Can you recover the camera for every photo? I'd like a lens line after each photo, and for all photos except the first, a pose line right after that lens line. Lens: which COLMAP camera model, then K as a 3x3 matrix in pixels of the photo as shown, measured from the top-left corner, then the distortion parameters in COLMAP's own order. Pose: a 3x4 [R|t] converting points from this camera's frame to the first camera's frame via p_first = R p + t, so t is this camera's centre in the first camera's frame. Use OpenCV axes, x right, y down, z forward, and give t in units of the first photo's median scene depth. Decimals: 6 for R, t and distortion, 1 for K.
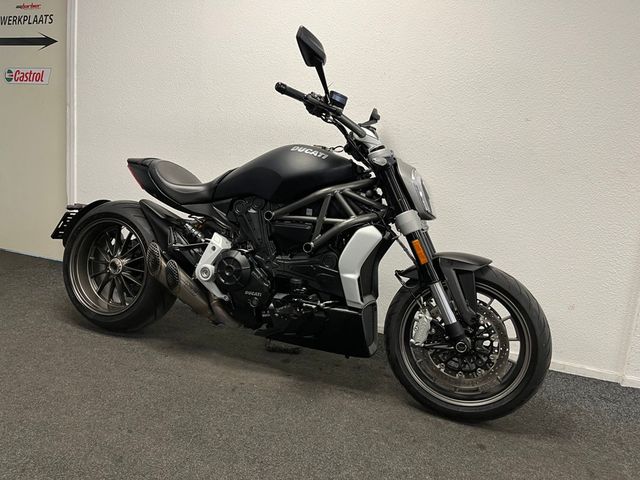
lens RADIAL K [[479.0, 0, 320.0], [0, 479.0, 240.0], [0, 0, 1]] dist [0.083987, -0.111592]
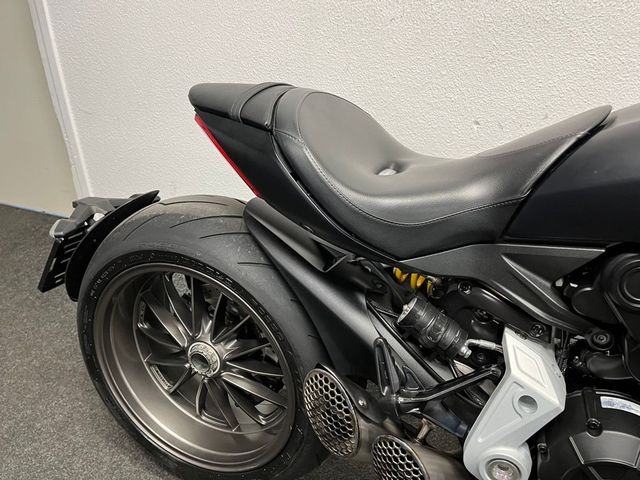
lens RADIAL K [[479.0, 0, 320.0], [0, 479.0, 240.0], [0, 0, 1]] dist [0.083987, -0.111592]
pose [[0.995783, -0.074360, -0.053729, -0.362358], [0.088433, 0.933867, 0.346513, -0.221864], [0.024409, -0.349804, 0.936505, 0.798954]]
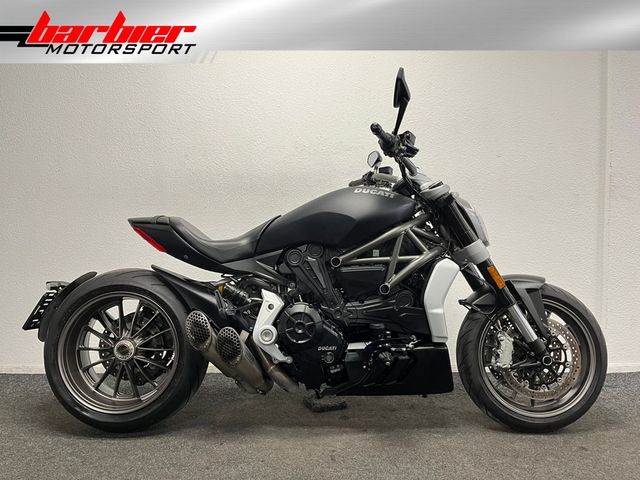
lens RADIAL K [[479.0, 0, 320.0], [0, 479.0, 240.0], [0, 0, 1]] dist [0.083987, -0.111592]
pose [[0.928283, -0.102222, 0.357548, -0.484049], [0.137892, 0.987553, -0.075662, -0.027227], [-0.345364, 0.119538, 0.930825, 0.126901]]
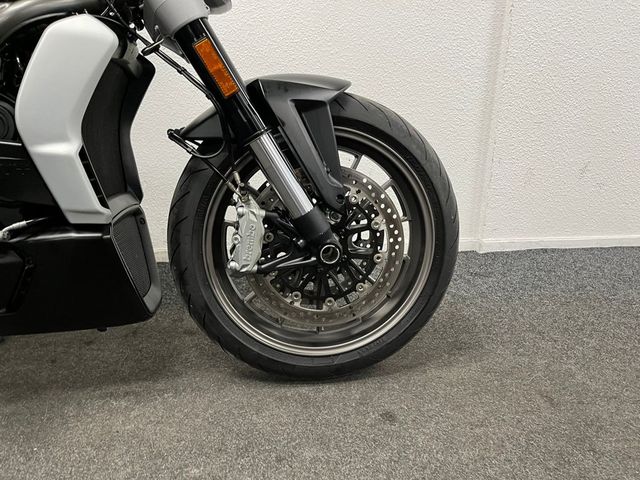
lens RADIAL K [[479.0, 0, 320.0], [0, 479.0, 240.0], [0, 0, 1]] dist [0.083987, -0.111592]
pose [[0.875667, -0.219956, 0.429915, 0.061241], [0.139433, 0.967492, 0.210992, 0.089269], [-0.462348, -0.124815, 0.877870, 0.508561]]
